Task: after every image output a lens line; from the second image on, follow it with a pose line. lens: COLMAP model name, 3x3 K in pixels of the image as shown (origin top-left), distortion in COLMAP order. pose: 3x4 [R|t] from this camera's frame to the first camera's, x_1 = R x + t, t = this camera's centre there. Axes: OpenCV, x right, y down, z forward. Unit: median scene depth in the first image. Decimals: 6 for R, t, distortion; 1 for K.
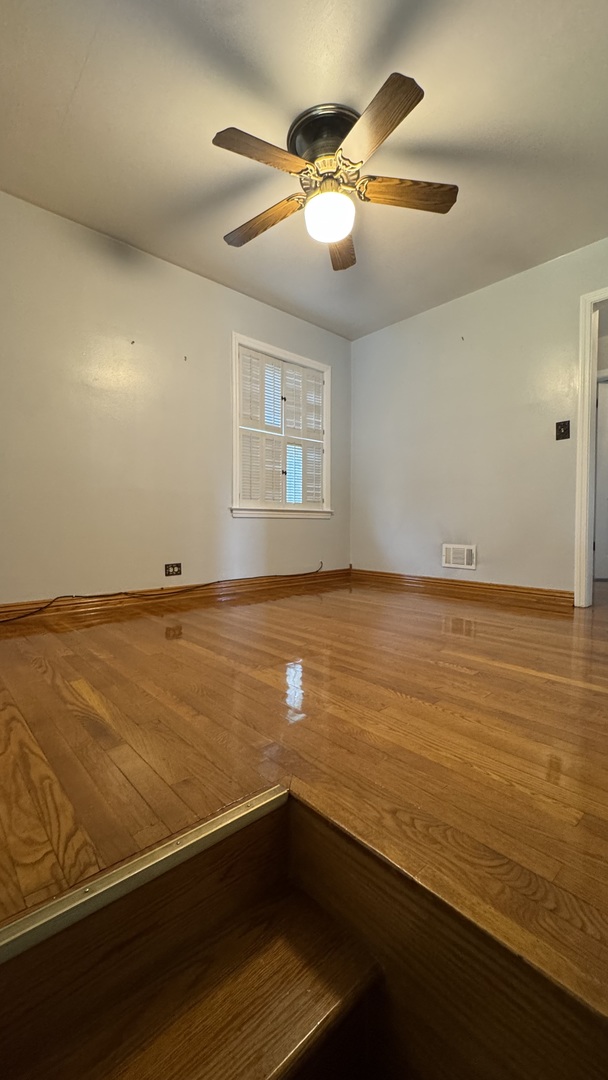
lens RADIAL K [[429.8, 0, 305.7], [0, 429.8, 533.2], [0, 0, 1]] dist [0.000219, 0.000076]
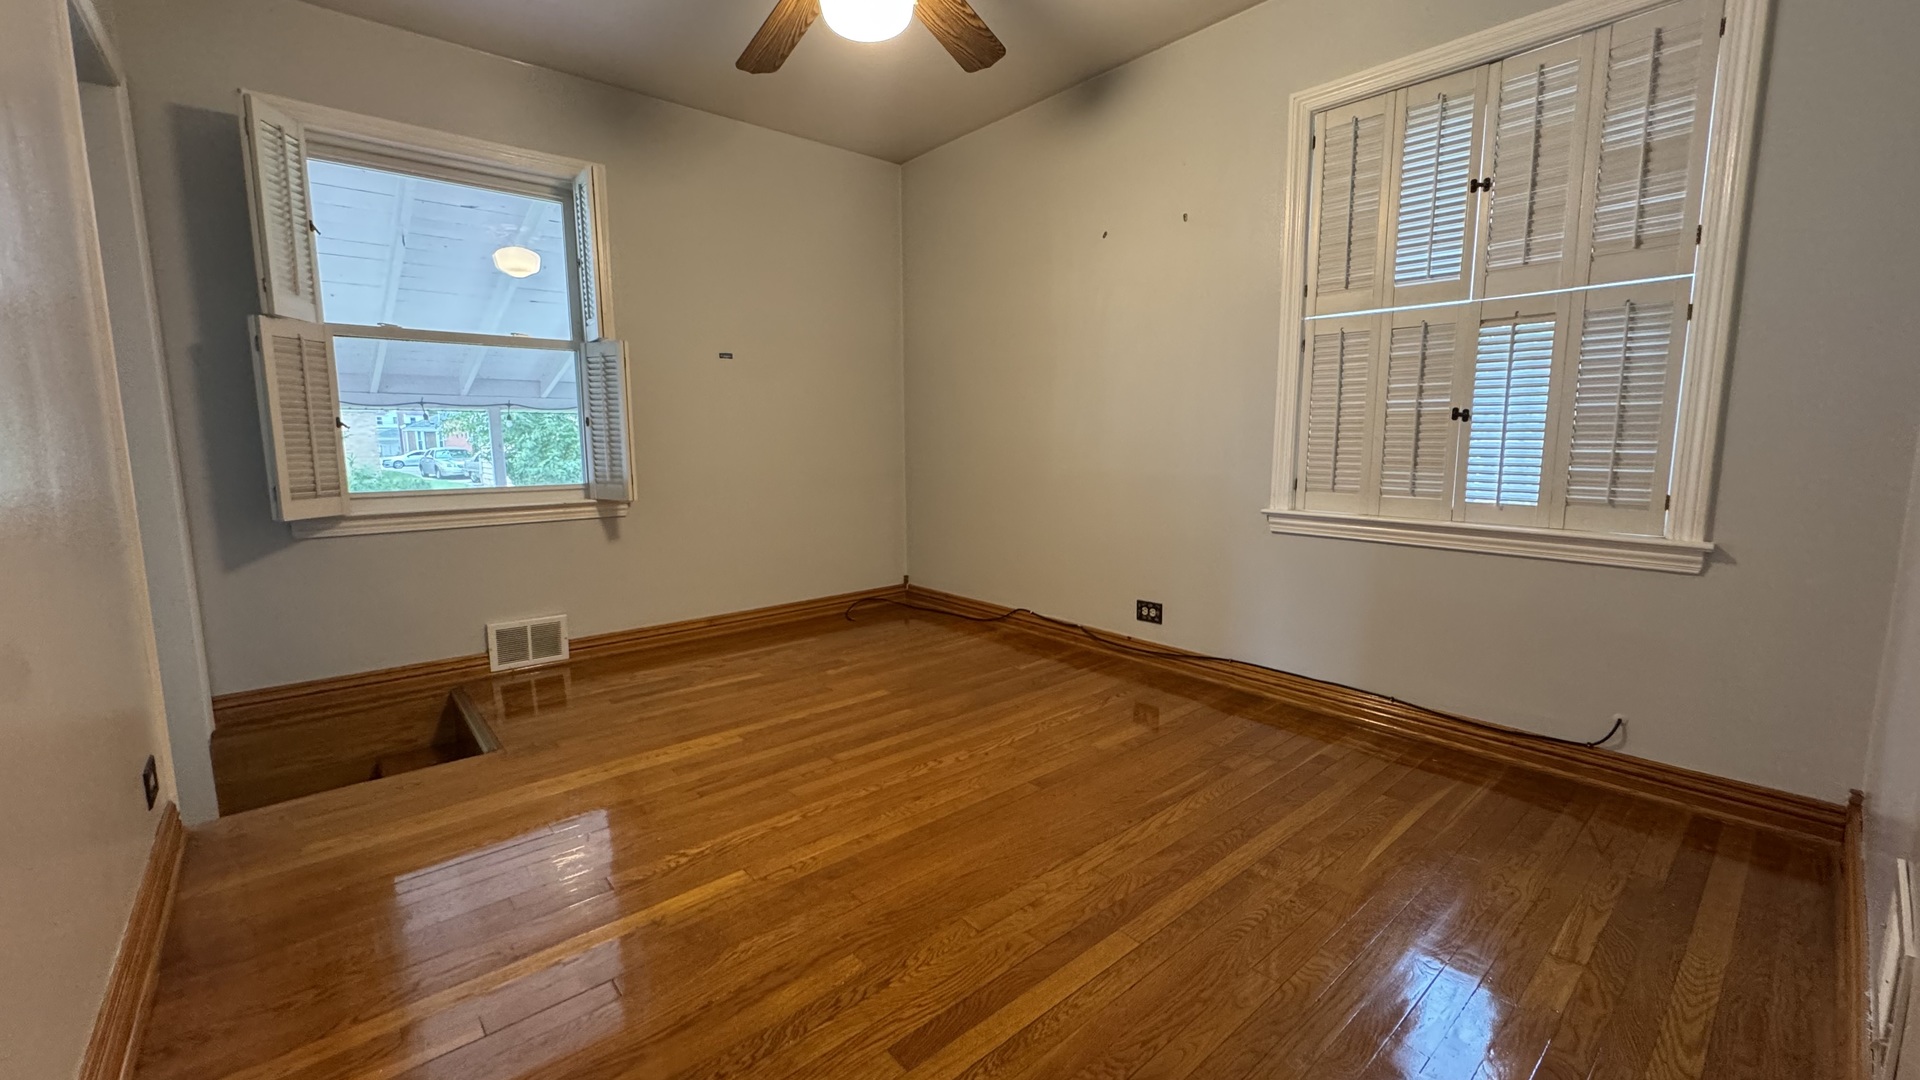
lens RADIAL K [[764.1, 0, 965.1], [0, 764.1, 542.8], [0, 0, 1]] dist [0.000219, 0.000076]
pose [[-0.013143, 0.139415, -0.990147, 0.623754], [-0.022301, 0.989945, 0.139682, -0.129399], [0.999665, 0.023917, -0.009902, 0.687554]]
